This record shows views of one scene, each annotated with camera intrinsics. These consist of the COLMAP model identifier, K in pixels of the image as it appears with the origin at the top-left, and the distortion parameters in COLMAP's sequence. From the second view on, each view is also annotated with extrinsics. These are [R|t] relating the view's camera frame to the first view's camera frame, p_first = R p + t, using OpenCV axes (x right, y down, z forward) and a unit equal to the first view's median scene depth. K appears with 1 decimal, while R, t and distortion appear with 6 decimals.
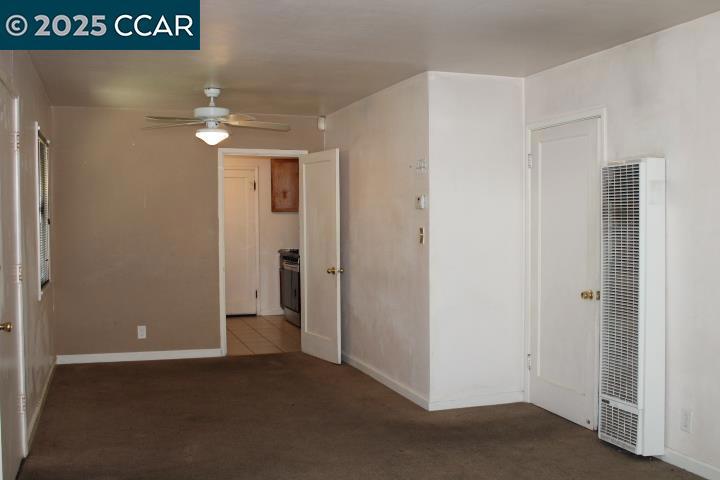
lens RADIAL K [[787.0, 0, 360.0], [0, 787.0, 240.0], [0, 0, 1]] dist [-0.008145, 0.009482]
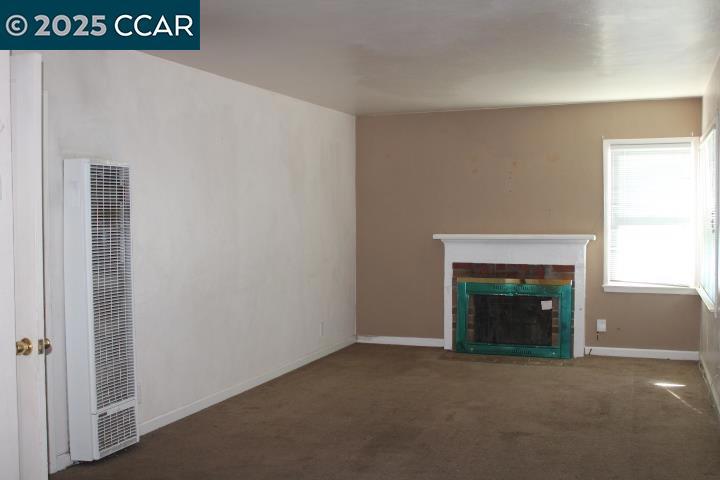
lens RADIAL K [[787.0, 0, 360.0], [0, 787.0, 240.0], [0, 0, 1]] dist [-0.008145, 0.009482]
pose [[-0.776410, -0.009263, 0.630161, -0.415017], [0.028530, 0.998350, 0.049827, -0.032922], [-0.629583, 0.056665, -0.774864, 1.229887]]
